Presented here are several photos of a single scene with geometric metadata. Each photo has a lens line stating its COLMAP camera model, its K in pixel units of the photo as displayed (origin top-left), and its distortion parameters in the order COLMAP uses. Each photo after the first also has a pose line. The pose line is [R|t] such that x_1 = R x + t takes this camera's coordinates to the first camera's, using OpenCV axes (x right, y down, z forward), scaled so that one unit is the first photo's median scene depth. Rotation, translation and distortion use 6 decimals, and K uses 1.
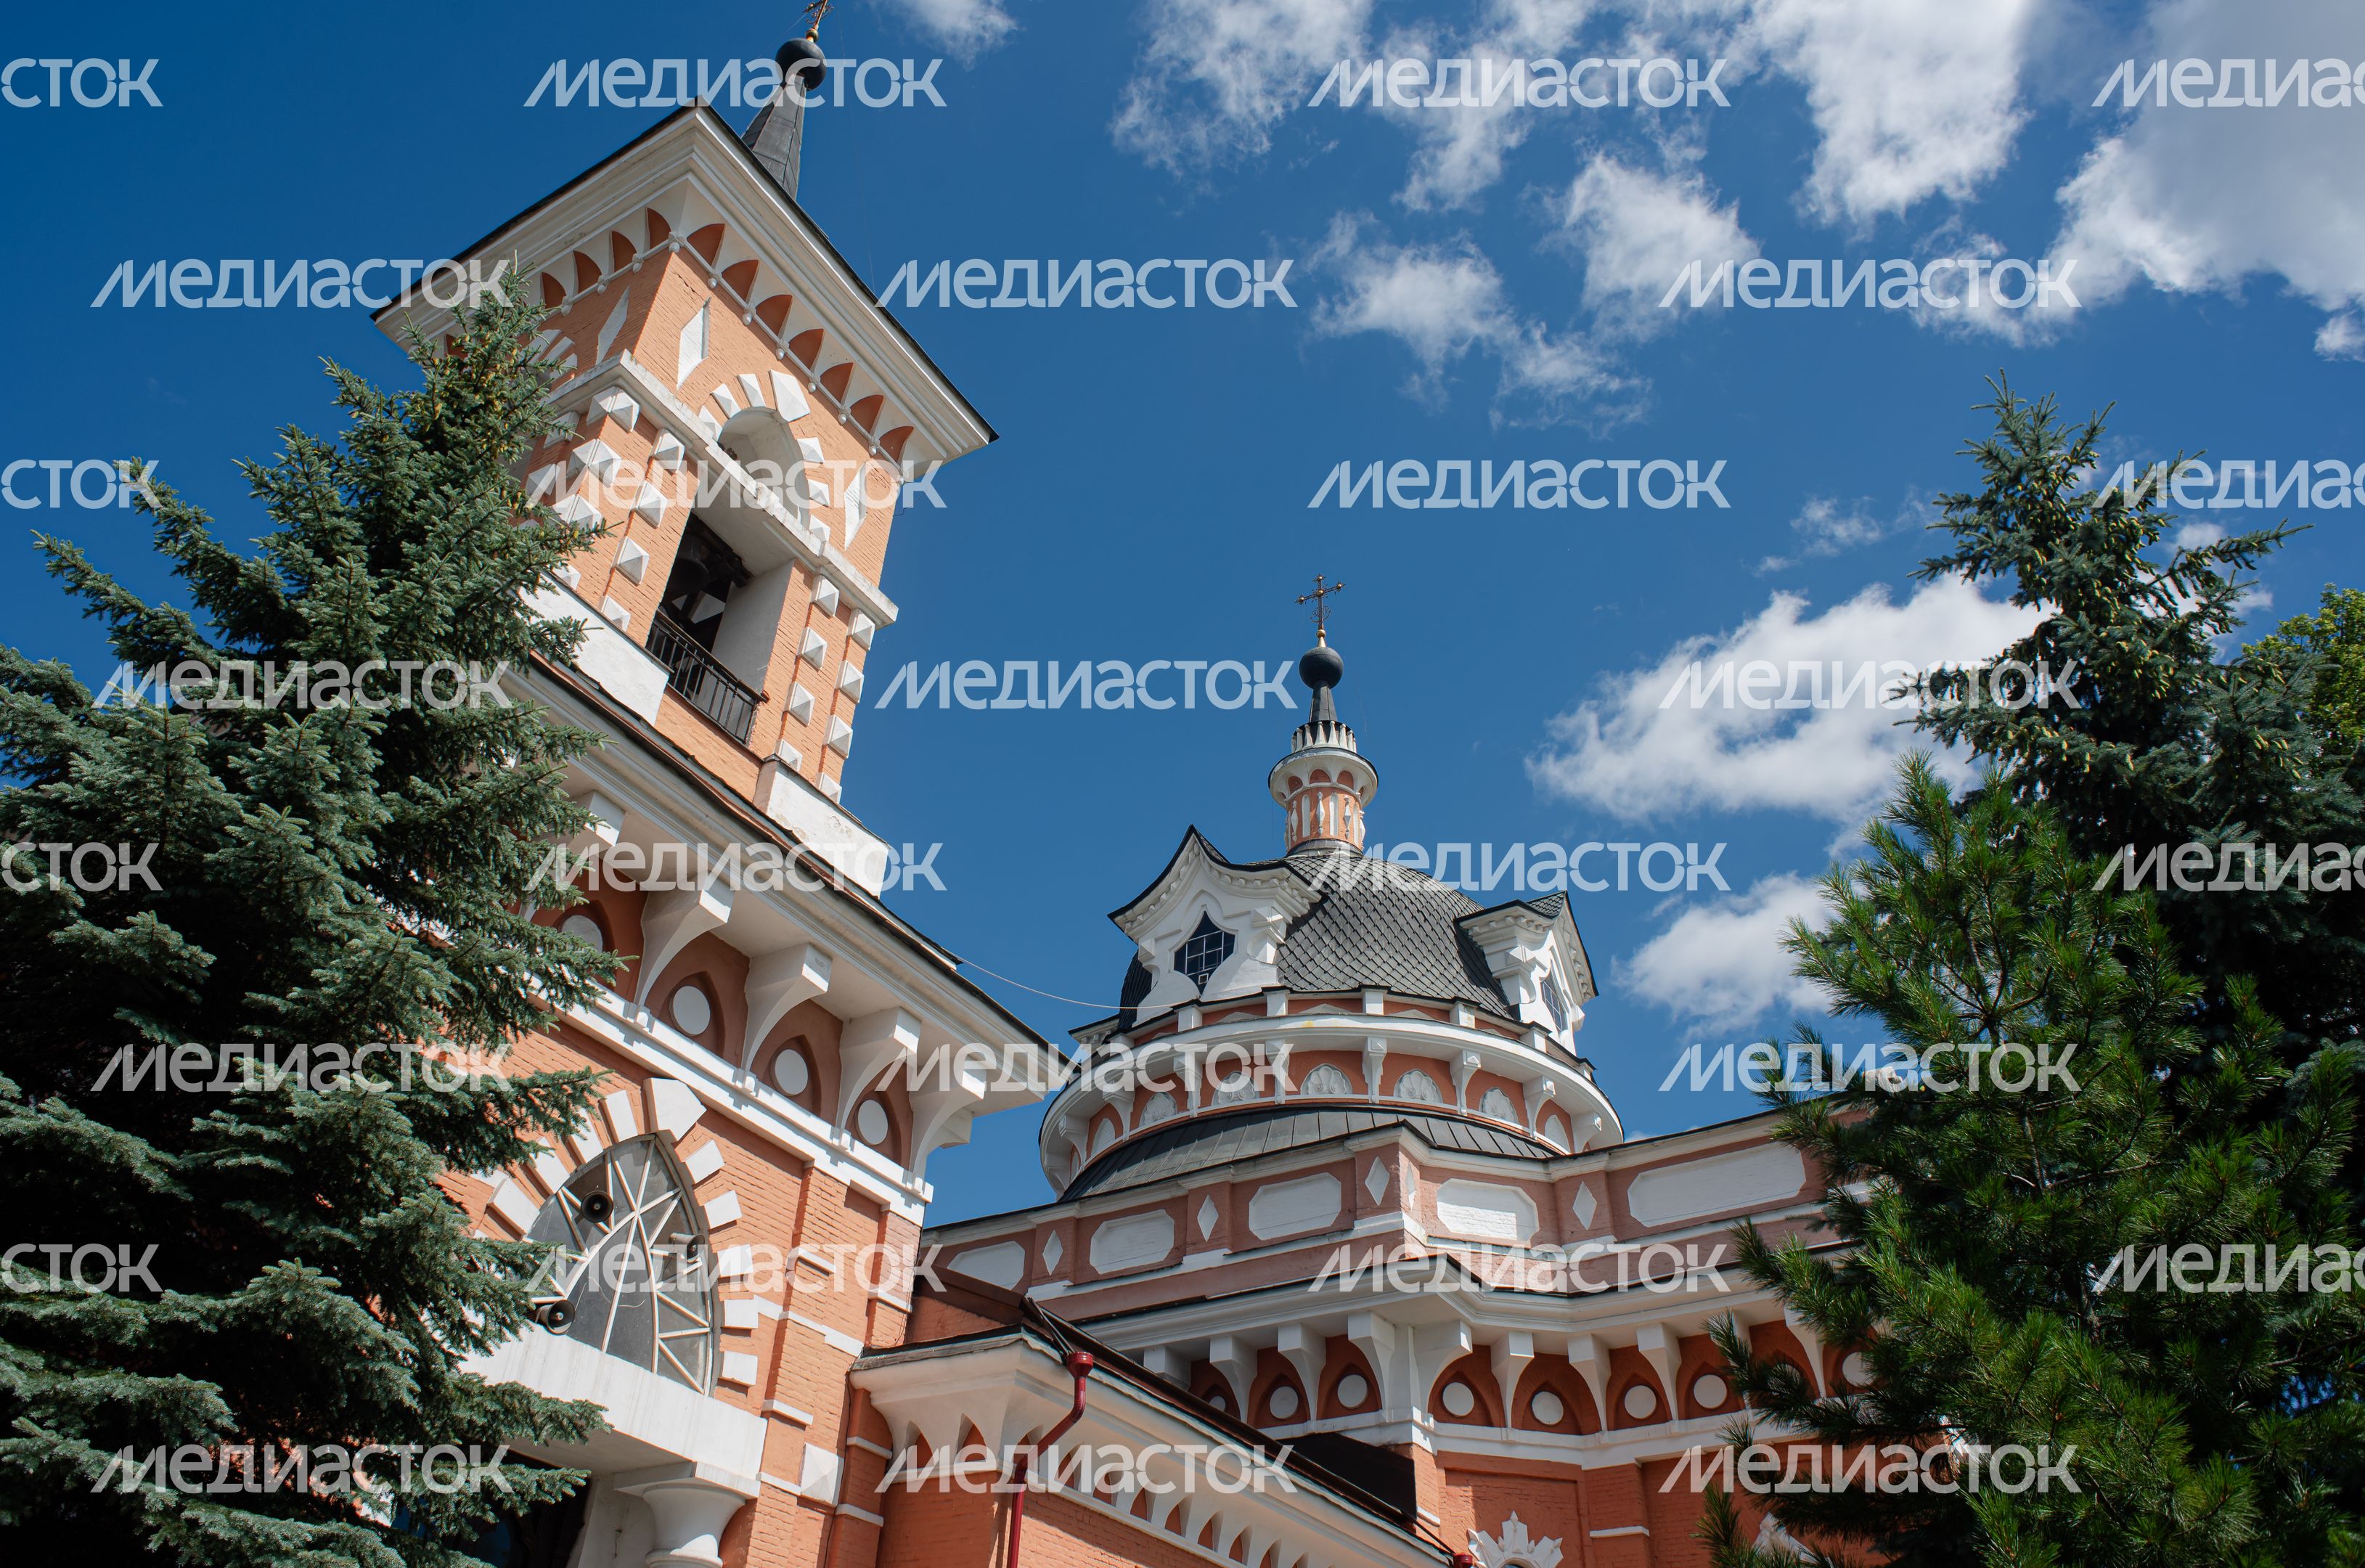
lens RADIAL K [[1656.0, 0, 1188.6], [0, 1656.0, 780.1], [0, 0, 1]] dist [-0.085609, 0.077182]
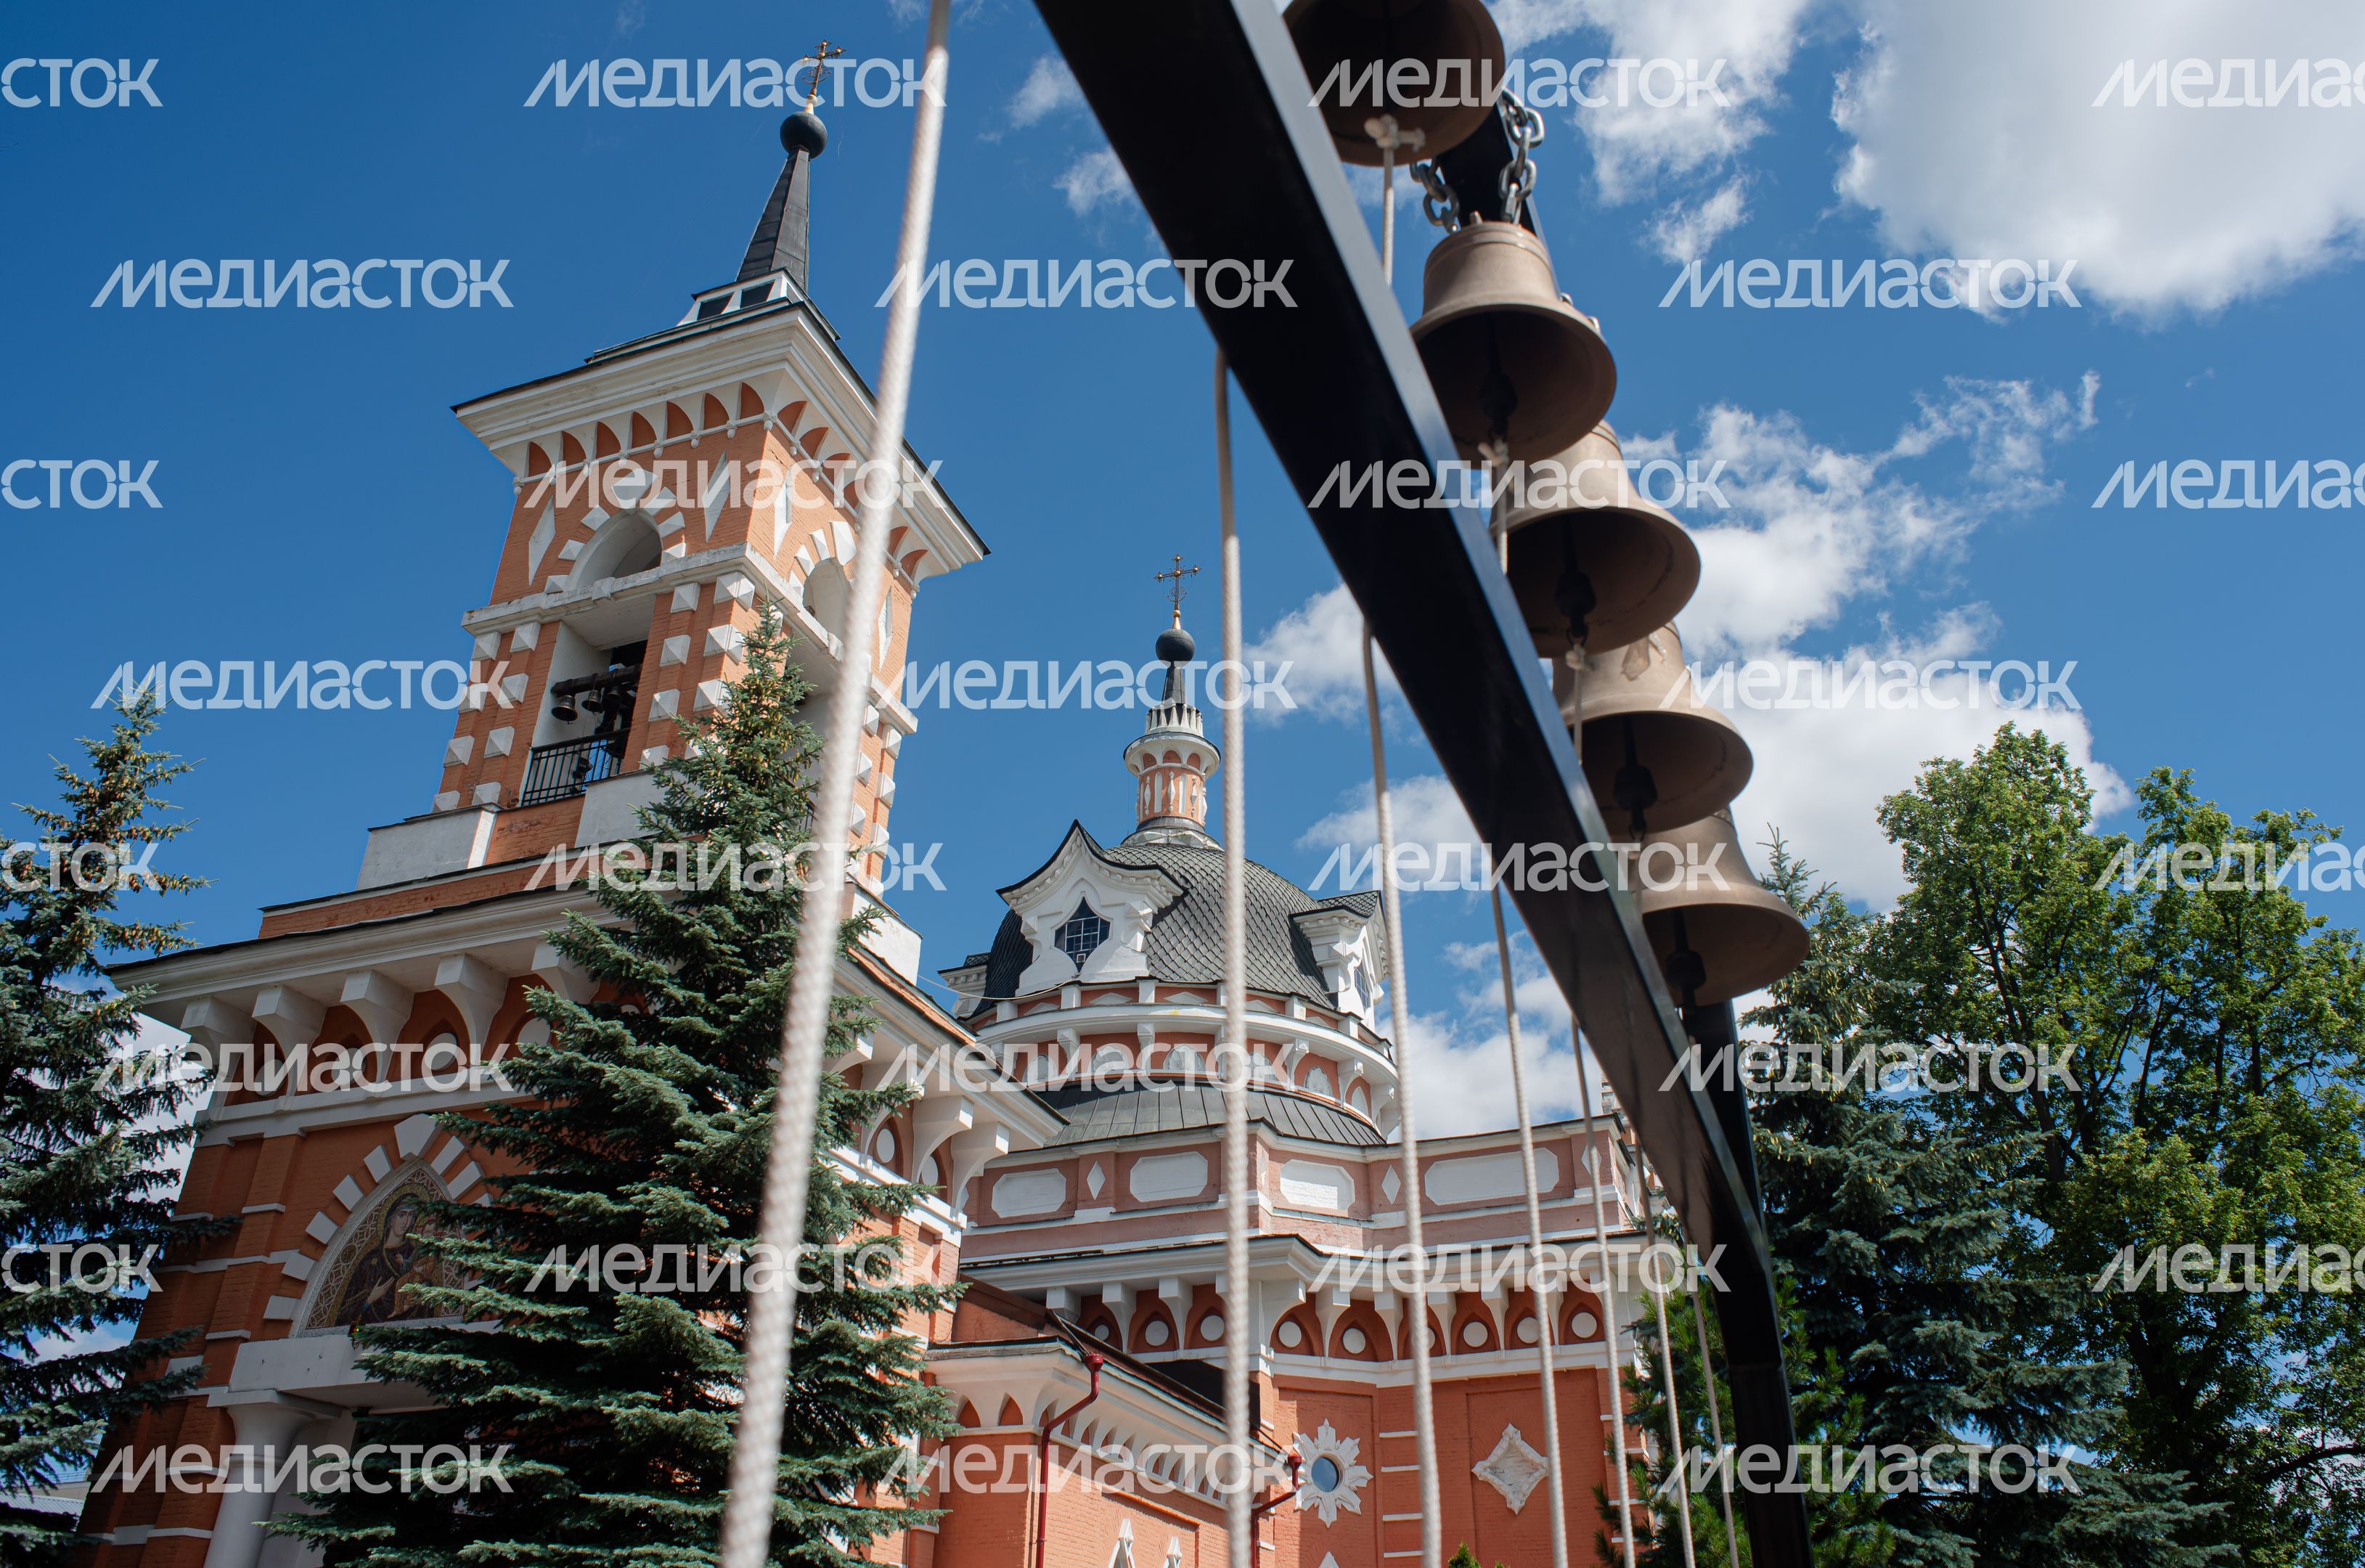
lens RADIAL K [[1716.0, 0, 1244.3], [0, 1716.0, 783.0], [0, 0, 1]] dist [-0.089032, 0.079077]
pose [[0.977366, 0.075621, 0.197577, -0.160802], [-0.100265, 0.987956, 0.117853, -0.199653], [-0.186285, -0.134996, 0.973177, -0.243326]]
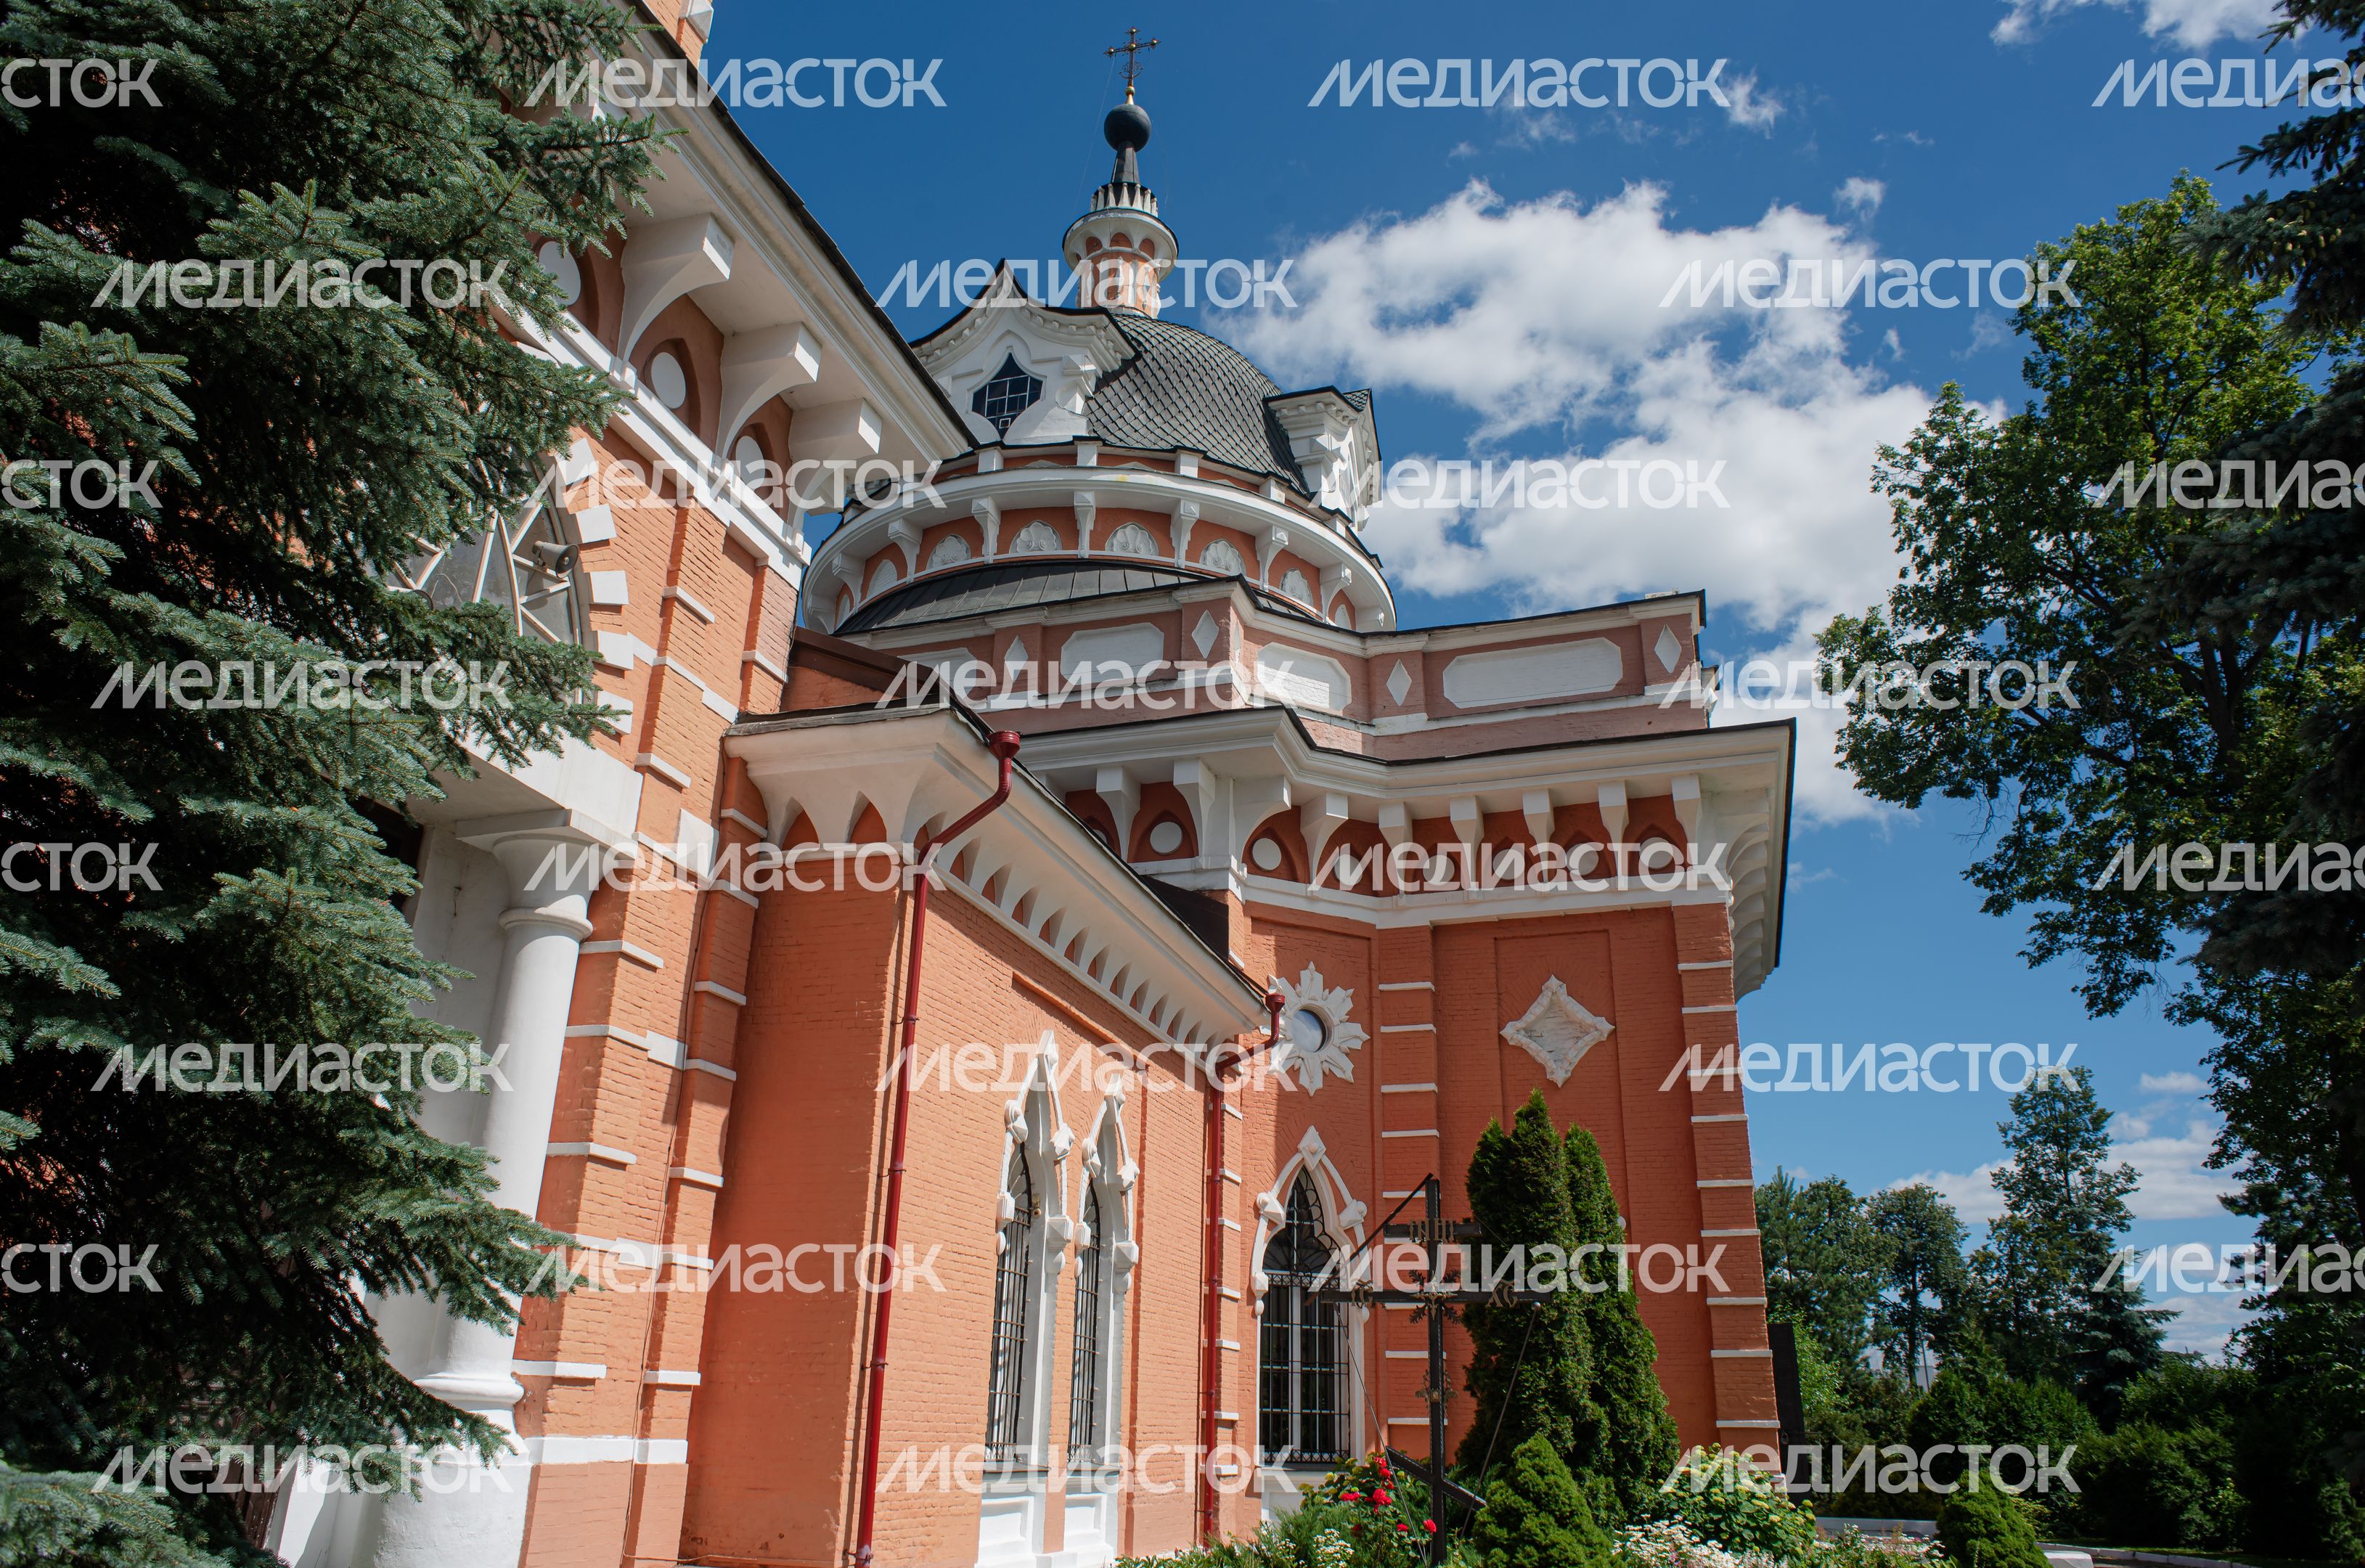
lens RADIAL K [[1582.0, 0, 1166.6], [0, 1582.0, 776.2], [0, 0, 1]] dist [-0.084379, 0.000067]
pose [[0.973516, 0.080566, 0.213955, -0.096173], [-0.136466, 0.955620, 0.261089, 0.082768], [-0.183425, -0.283371, 0.941306, 0.108150]]
